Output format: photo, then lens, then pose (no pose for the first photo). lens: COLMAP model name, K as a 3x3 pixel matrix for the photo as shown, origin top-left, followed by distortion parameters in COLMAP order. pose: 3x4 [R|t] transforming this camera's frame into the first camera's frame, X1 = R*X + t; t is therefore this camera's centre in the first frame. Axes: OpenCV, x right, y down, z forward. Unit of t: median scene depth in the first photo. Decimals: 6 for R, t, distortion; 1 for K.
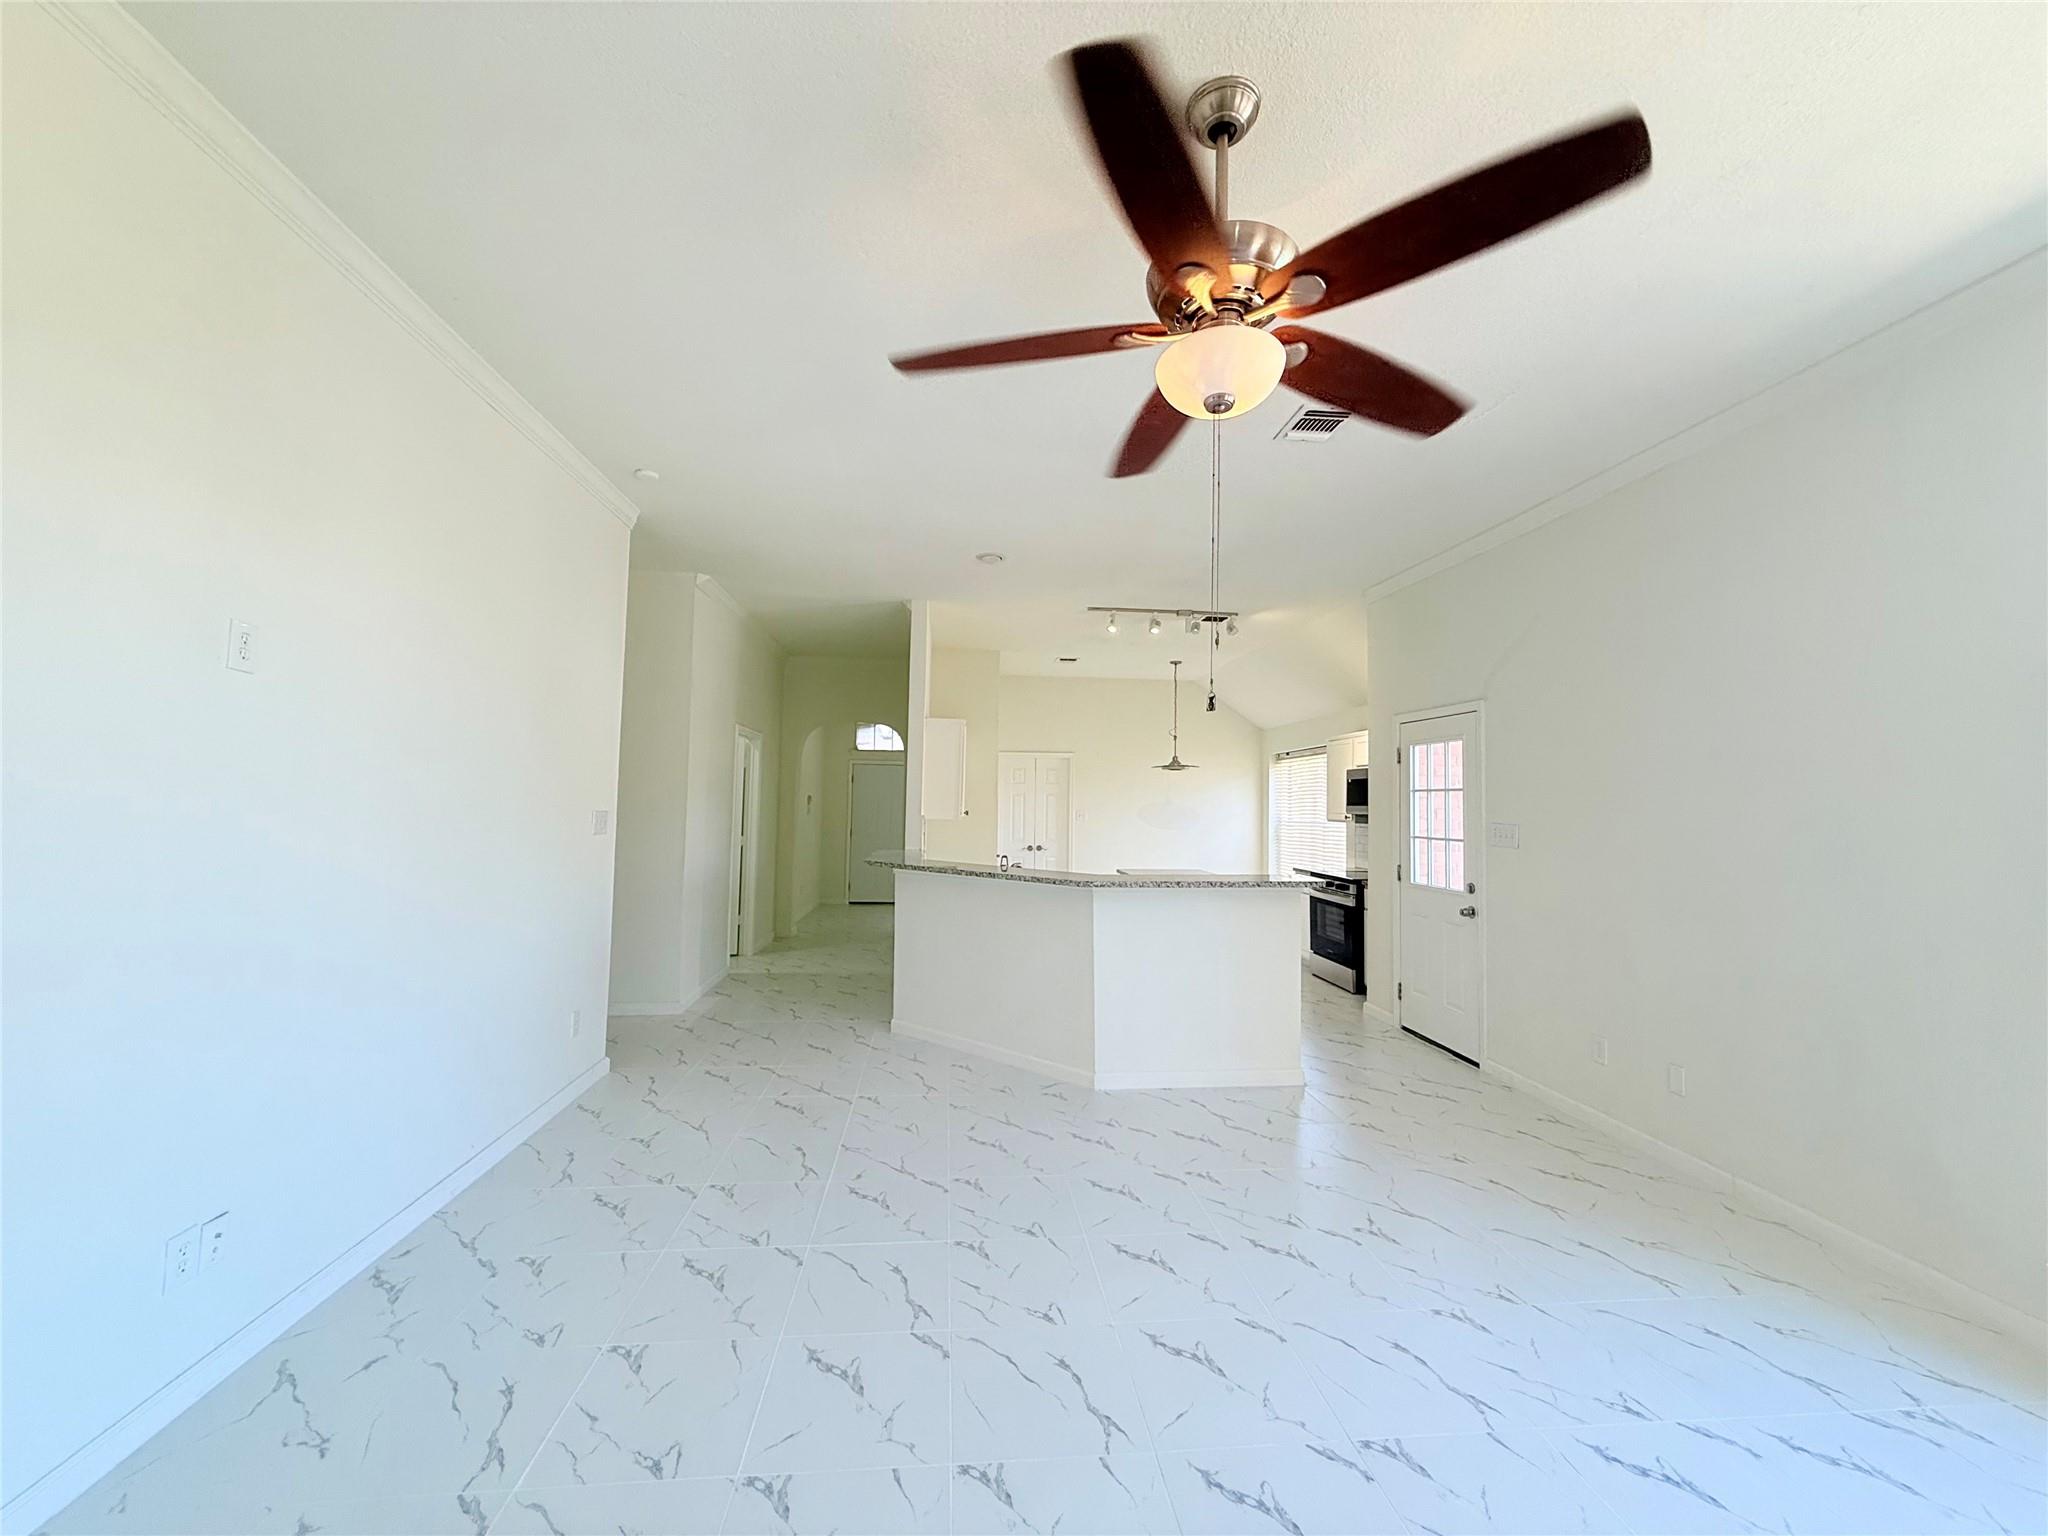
lens RADIAL K [[814.4, 0, 1021.5], [0, 814.4, 757.3], [0, 0, 1]] dist [-0.000938, 0.000695]
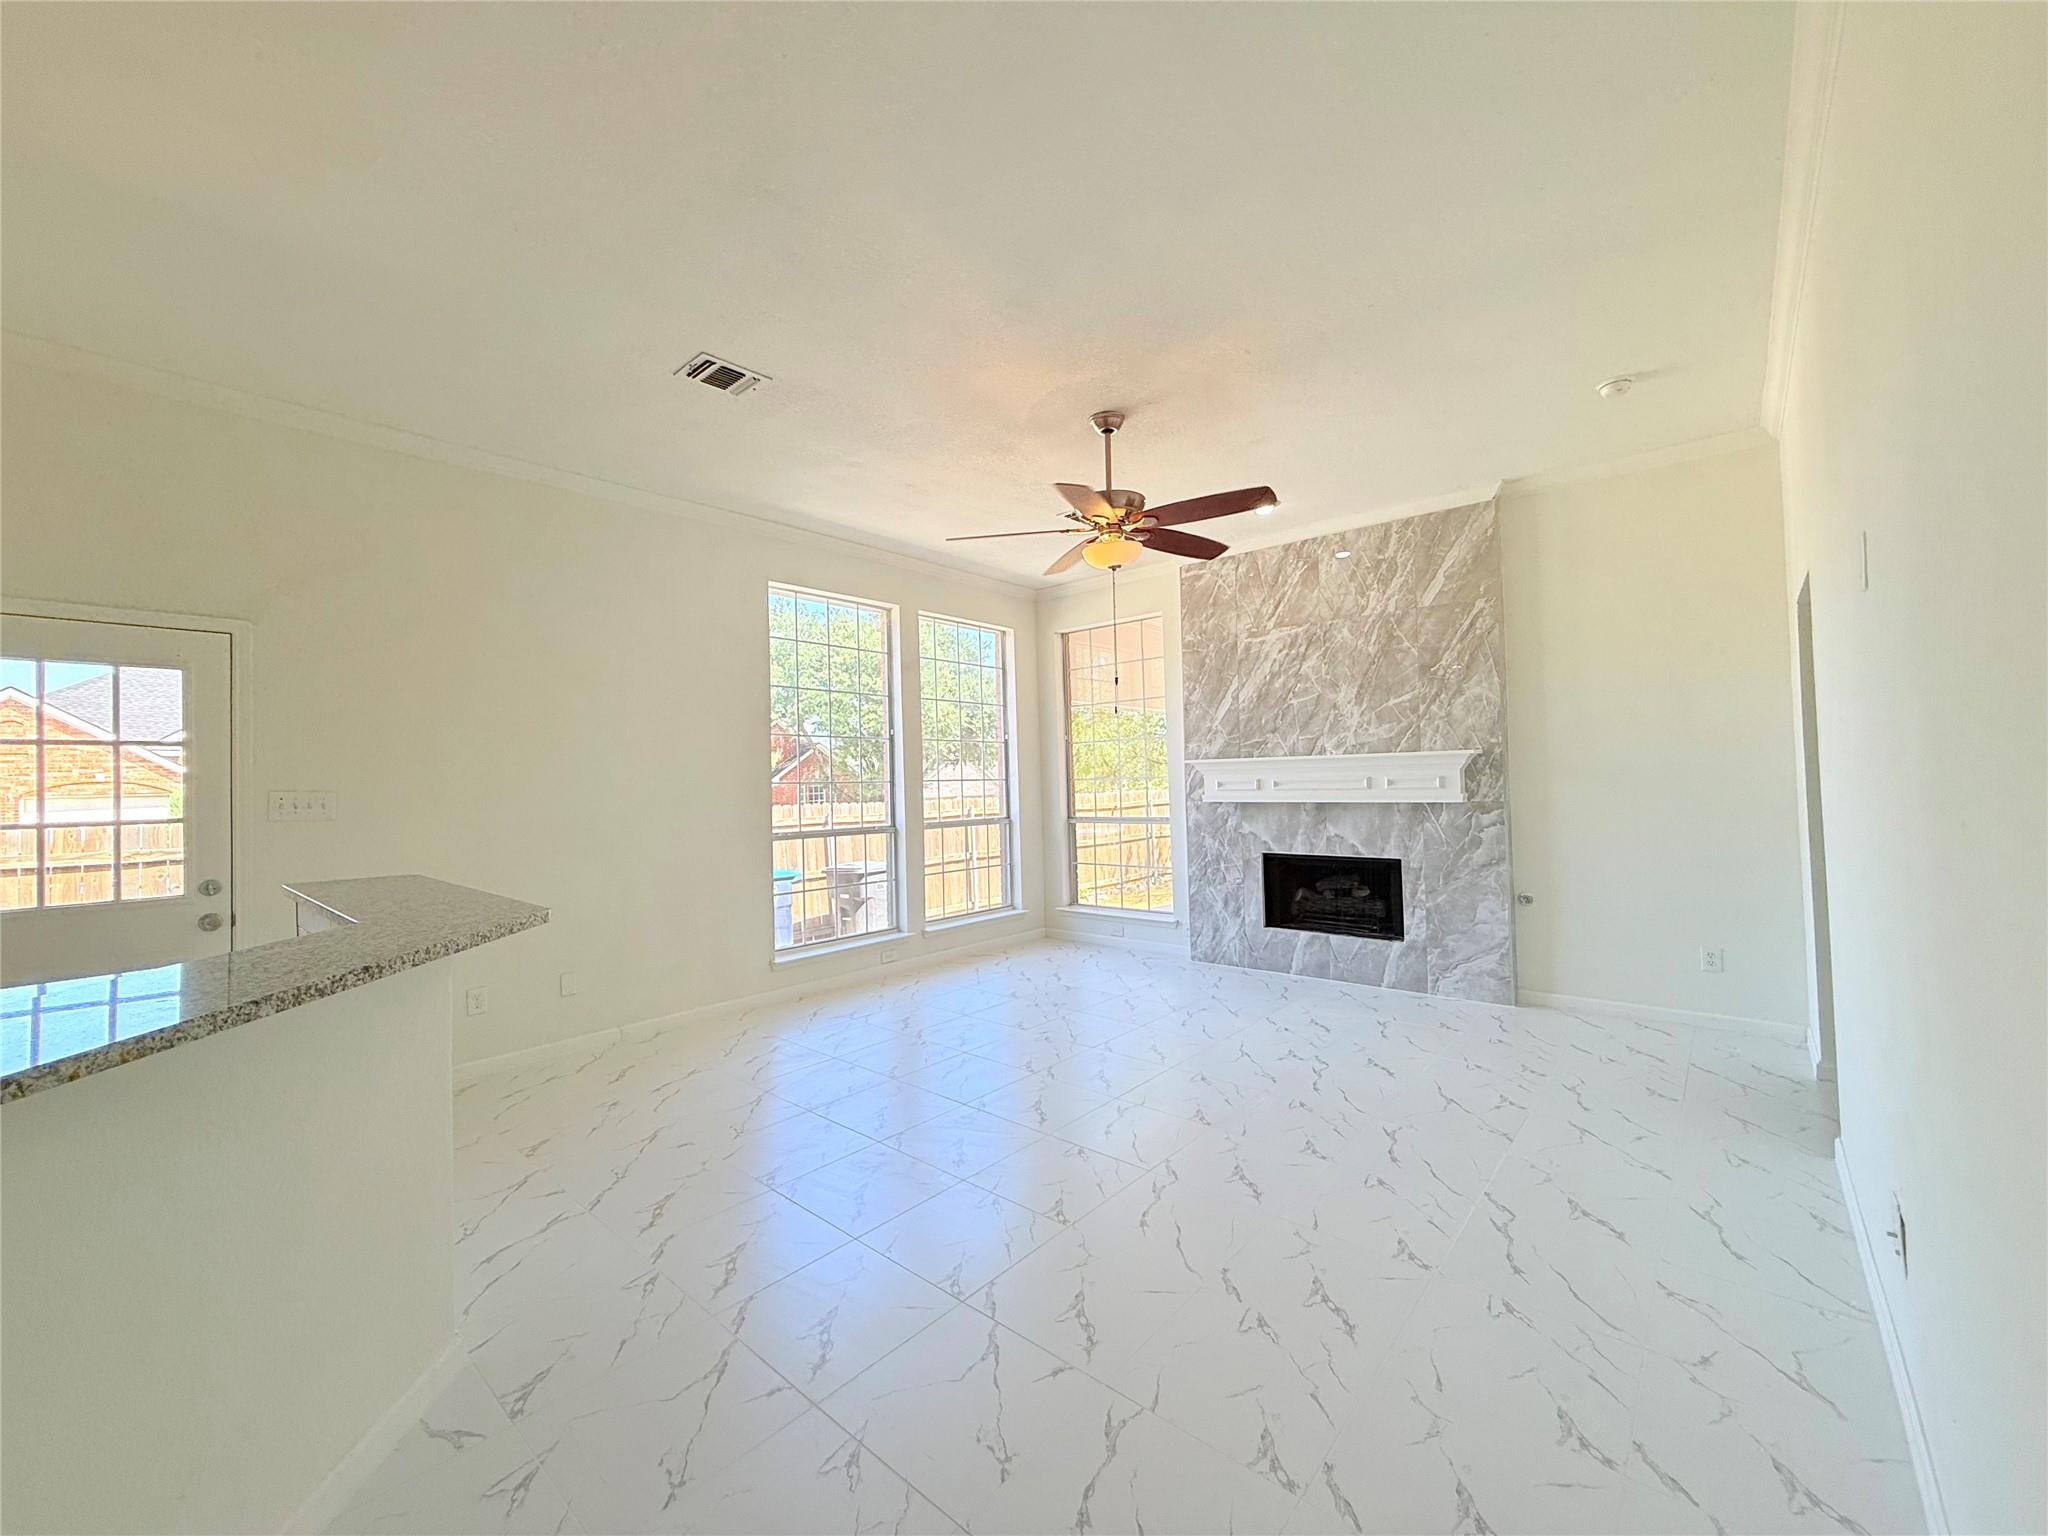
lens RADIAL K [[814.4, 0, 1018.7], [0, 814.4, 768.1], [0, 0, 1]] dist [-0.000938, 0.000695]
pose [[-0.686721, 0.007251, 0.726885, -0.308296], [-0.034864, 0.998471, -0.042897, 0.048286], [-0.726084, -0.054801, -0.685418, 0.724232]]
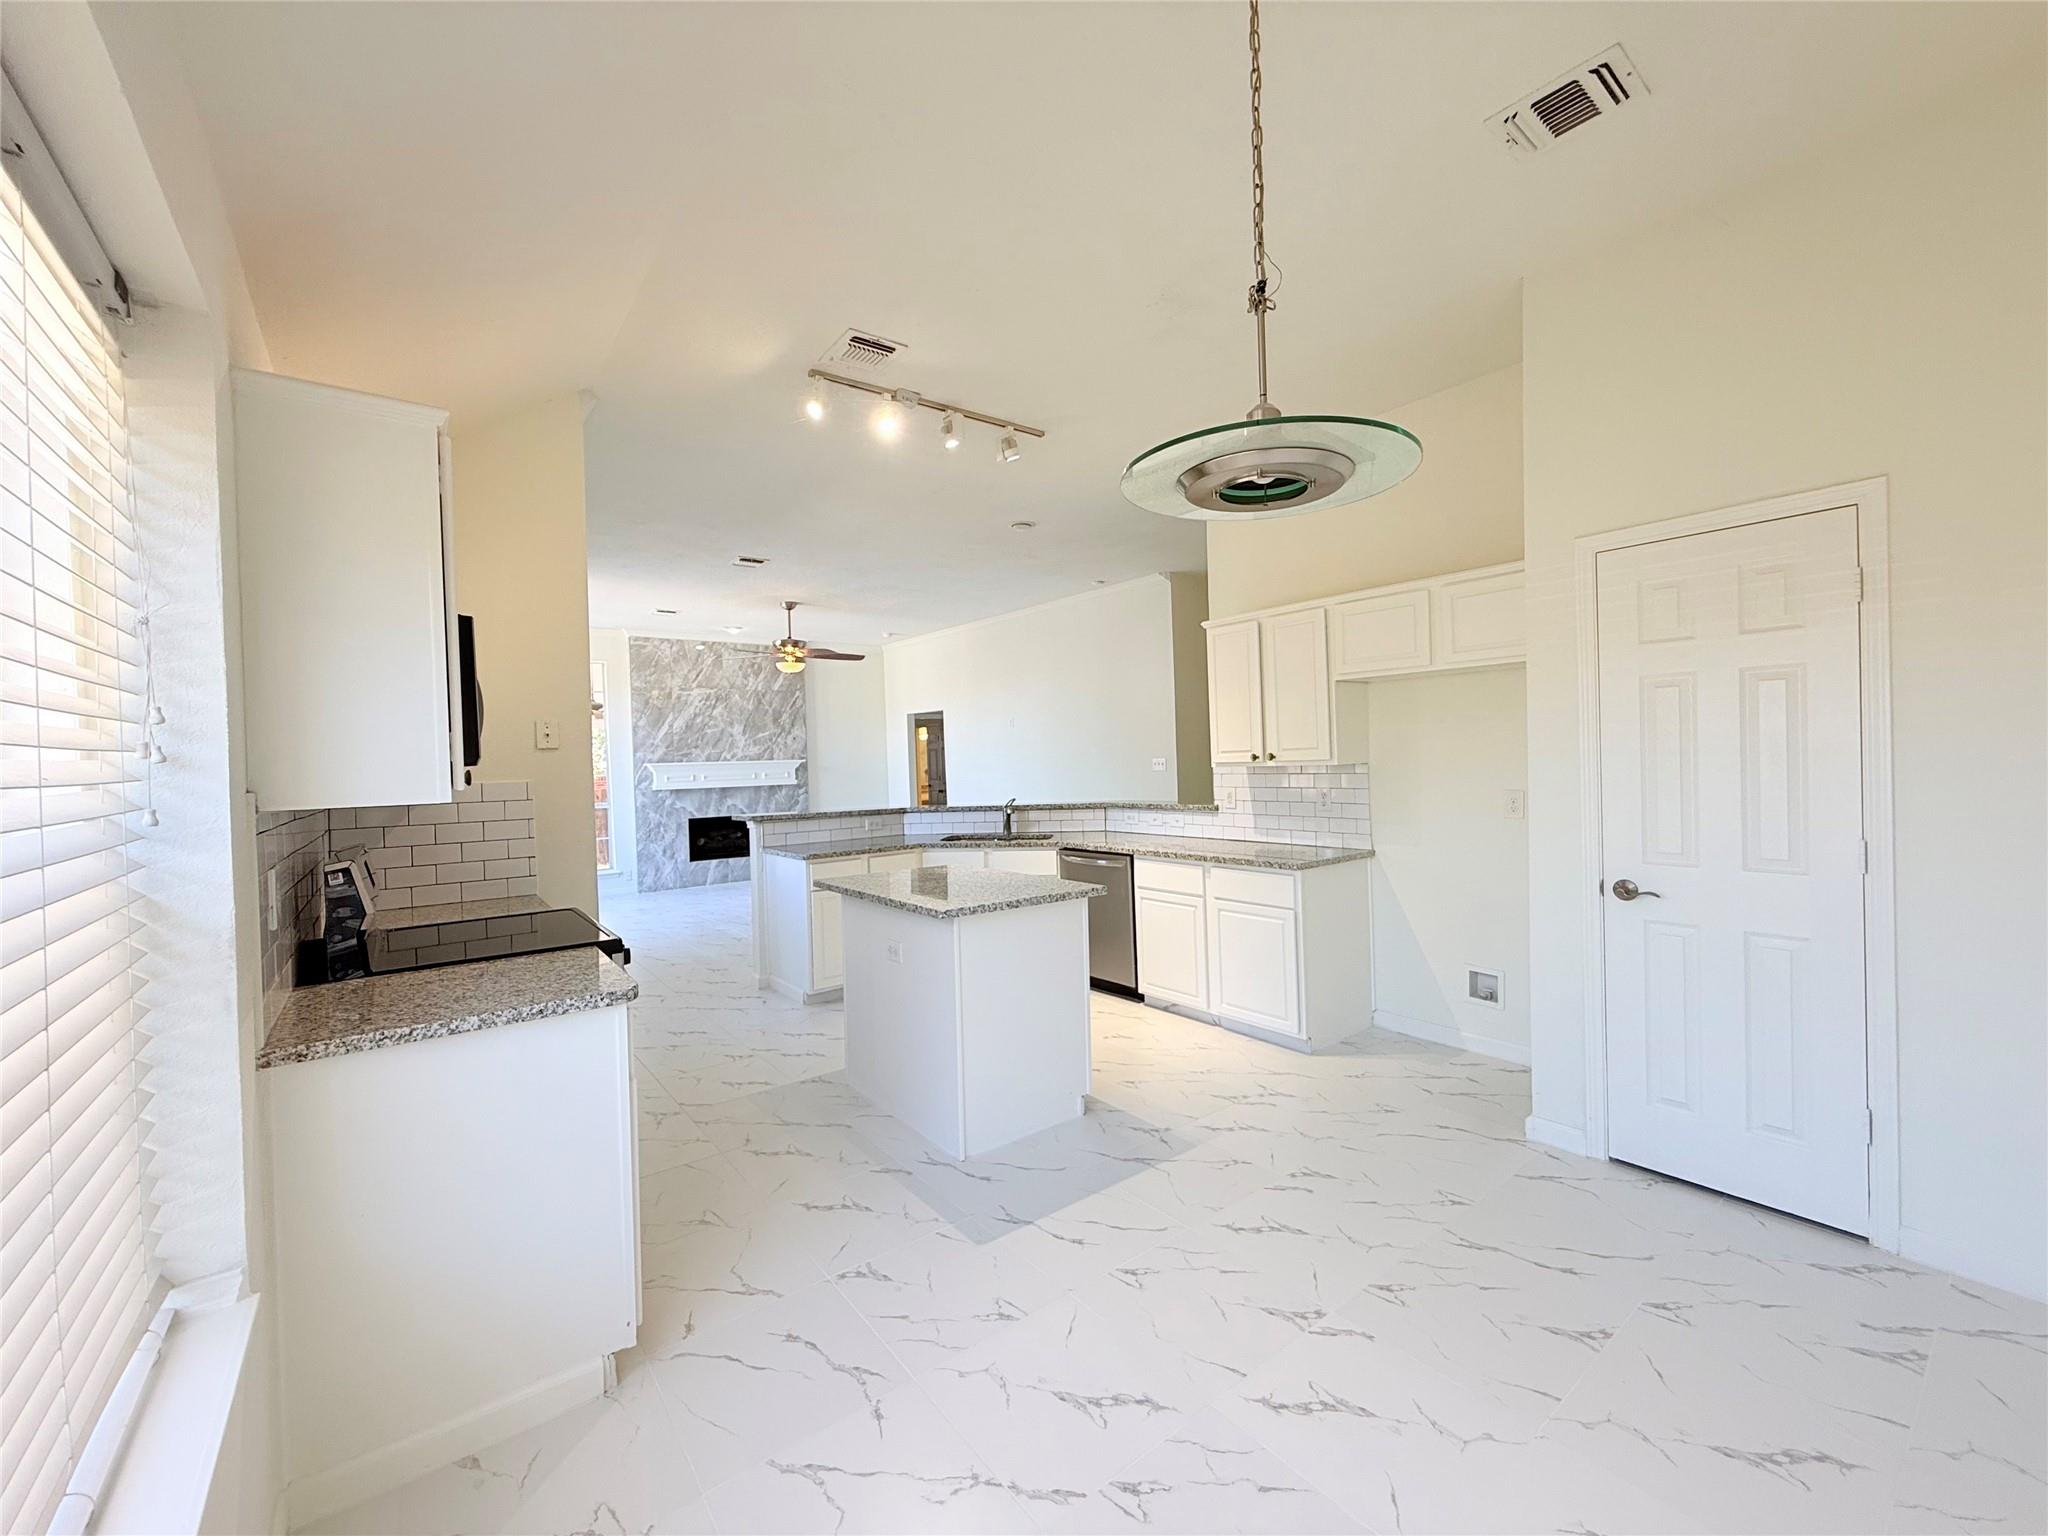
lens RADIAL K [[814.4, 0, 1019.6], [0, 814.4, 766.0], [0, 0, 1]] dist [-0.000938, 0.000695]
pose [[-0.848149, 0.008845, -0.529683, 0.439555], [0.045107, 0.997435, -0.055571, 0.108204], [0.527833, -0.071025, -0.846373, 1.531028]]
